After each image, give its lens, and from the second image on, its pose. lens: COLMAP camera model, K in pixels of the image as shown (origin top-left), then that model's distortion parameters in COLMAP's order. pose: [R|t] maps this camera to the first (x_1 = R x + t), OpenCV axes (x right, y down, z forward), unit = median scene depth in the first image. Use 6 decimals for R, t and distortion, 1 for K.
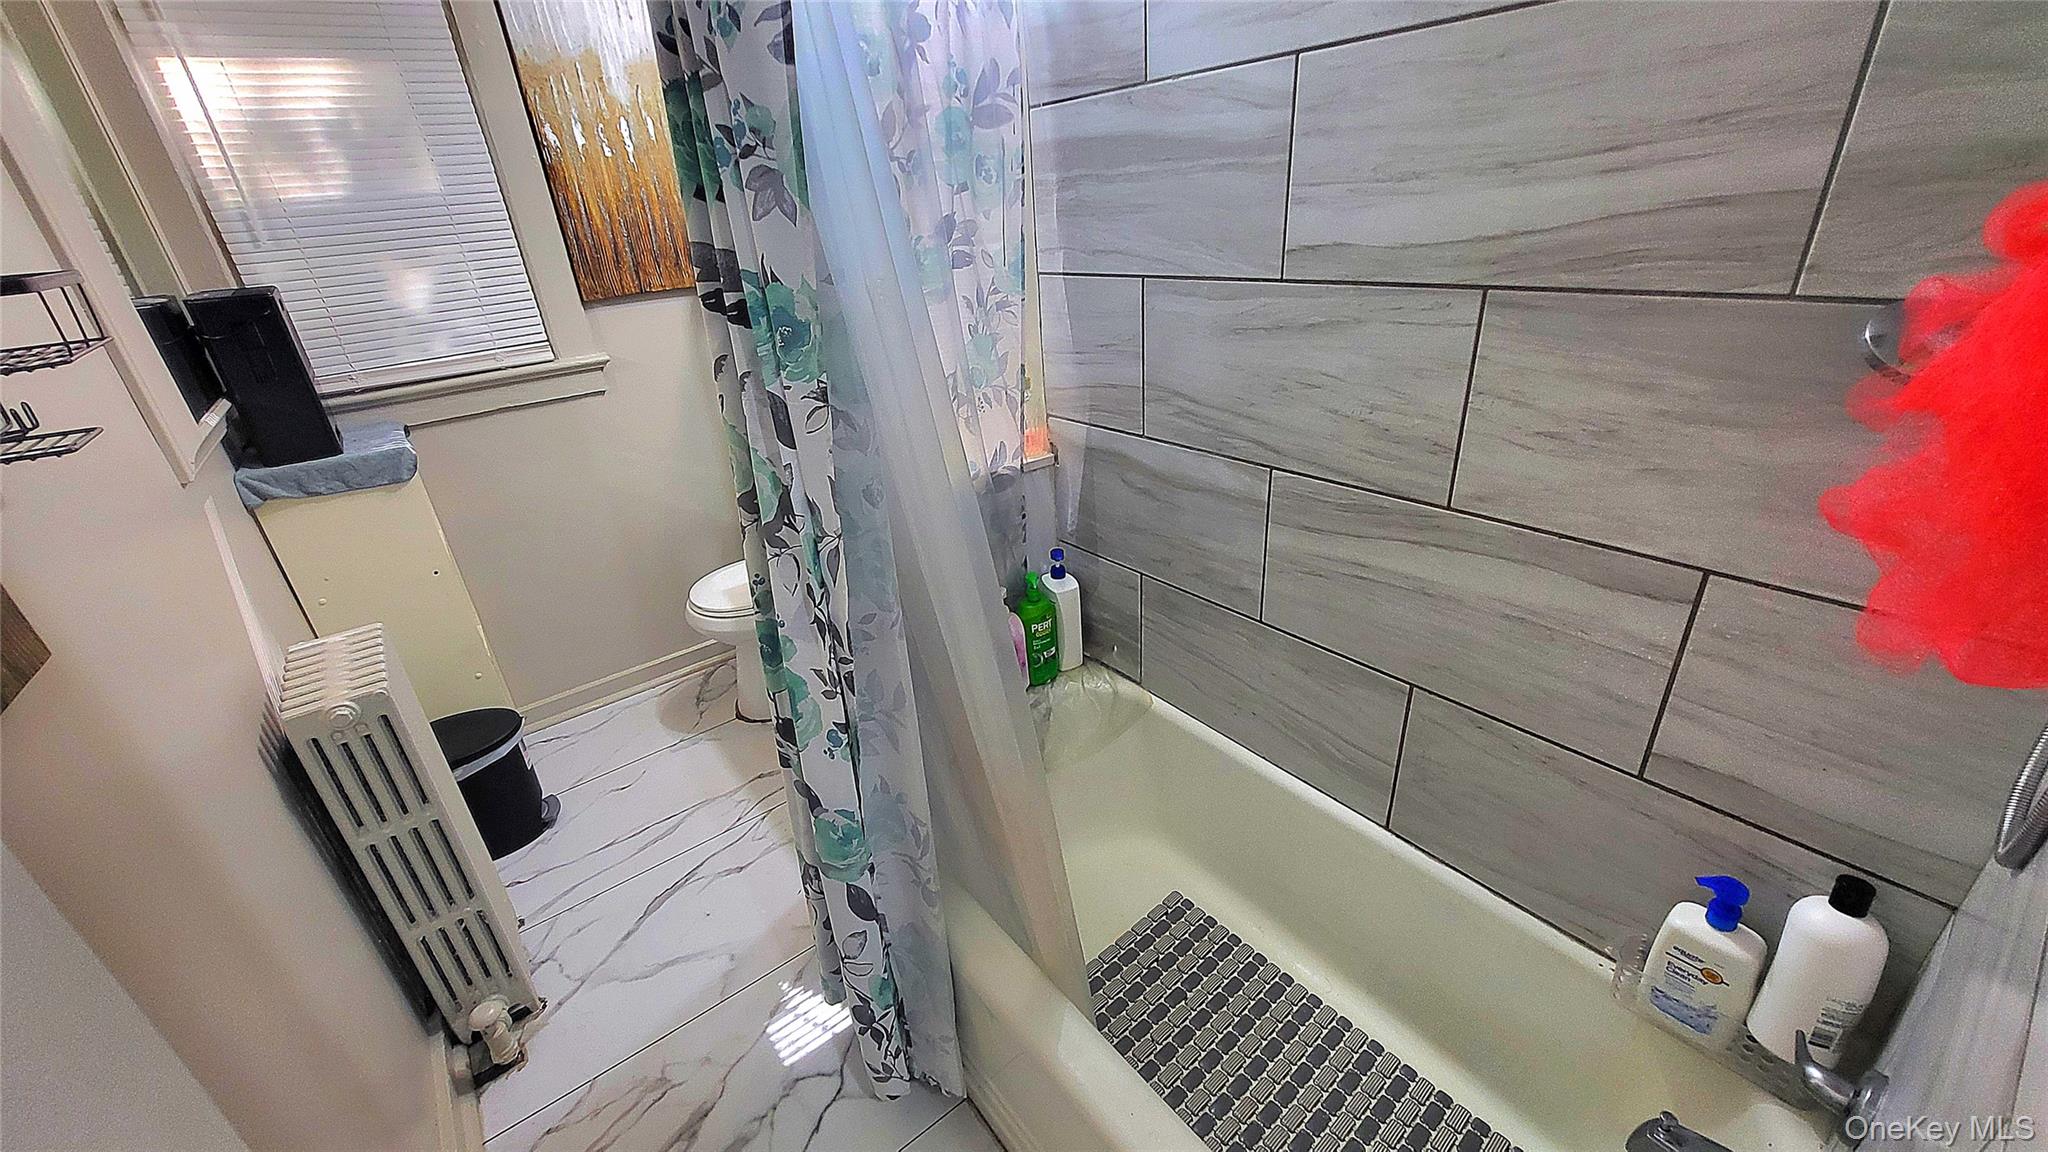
lens RADIAL K [[810.1, 0, 1021.2], [0, 810.1, 576.1], [0, 0, 1]] dist [0.002716, -0.001232]
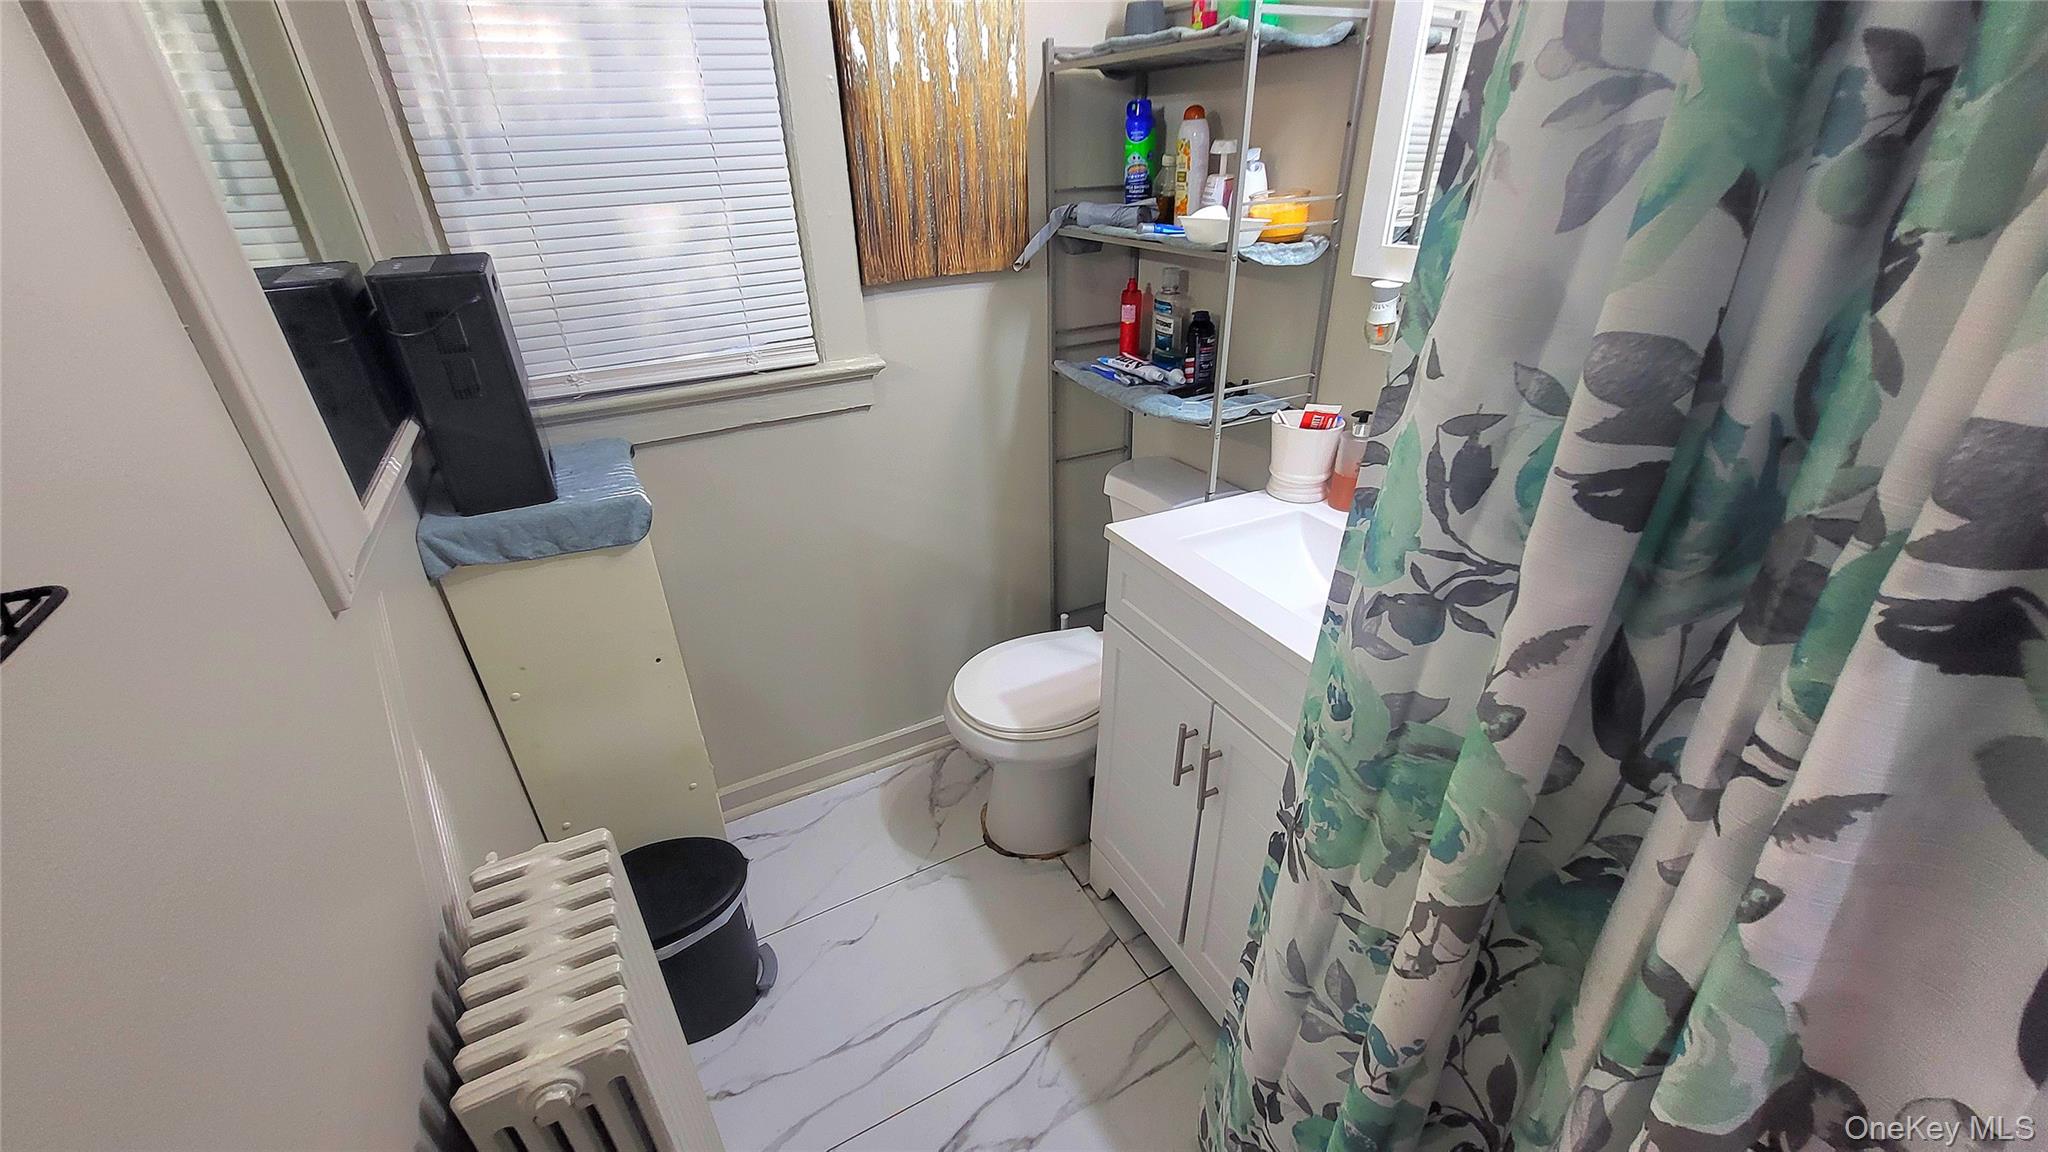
lens RADIAL K [[810.1, 0, 1019.8], [0, 810.1, 575.5], [0, 0, 1]] dist [0.002716, -0.001232]
pose [[0.984906, 0.117001, -0.127561, -0.319169], [-0.110004, 0.992082, 0.060607, -0.160154], [0.133642, -0.045660, 0.989977, 0.328774]]
